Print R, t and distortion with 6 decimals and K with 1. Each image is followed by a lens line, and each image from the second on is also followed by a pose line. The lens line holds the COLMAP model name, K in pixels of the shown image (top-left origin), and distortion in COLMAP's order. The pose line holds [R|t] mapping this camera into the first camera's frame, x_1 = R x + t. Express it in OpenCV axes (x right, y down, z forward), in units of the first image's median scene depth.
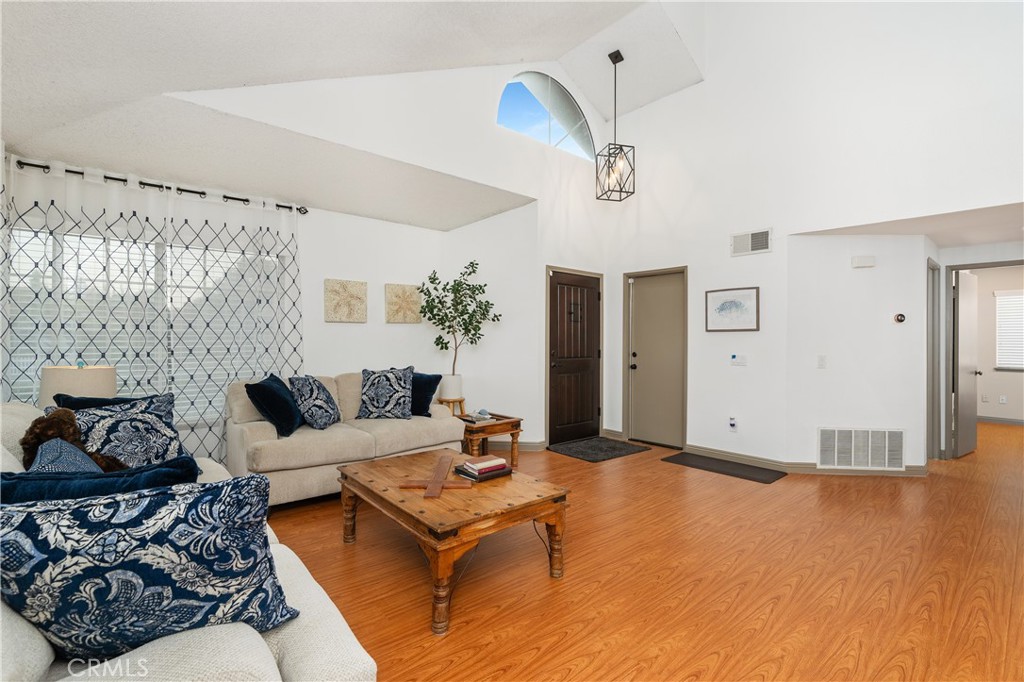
lens RADIAL K [[457.6, 0, 518.4], [0, 457.6, 339.0], [0, 0, 1]] dist [-0.015434, 0.000306]
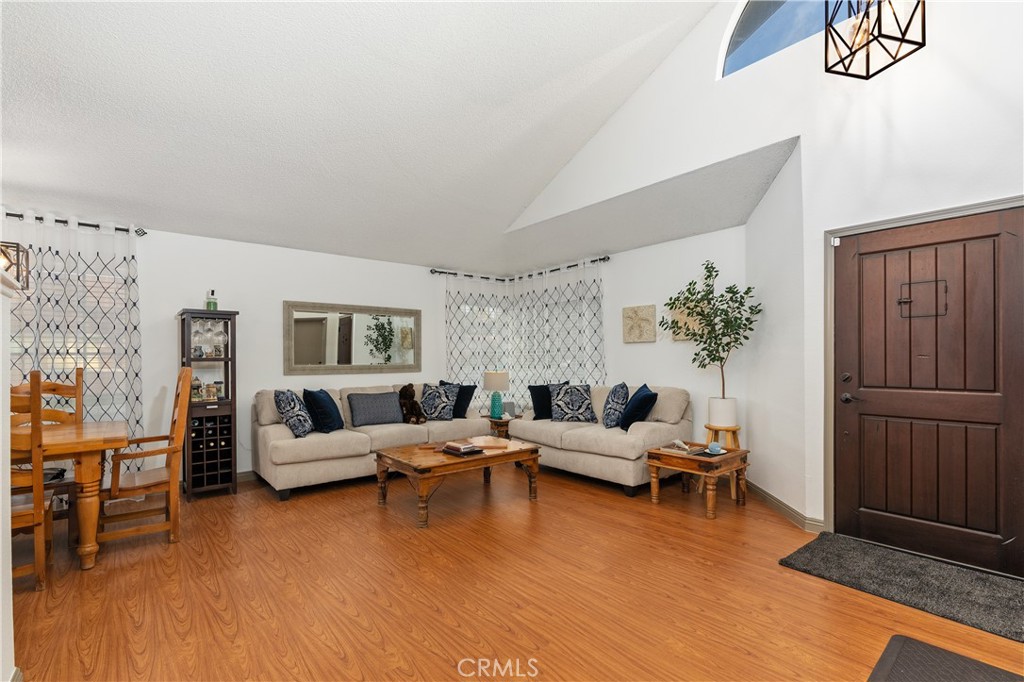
lens RADIAL K [[471.4, 0, 501.5], [0, 471.4, 355.6], [0, 0, 1]] dist [-0.024551, 0.000093]
pose [[-0.033457, -0.013990, -0.999342, 0.839235], [0.008760, 0.999860, -0.014290, 0.010339], [0.999402, -0.009232, -0.033330, 0.716648]]
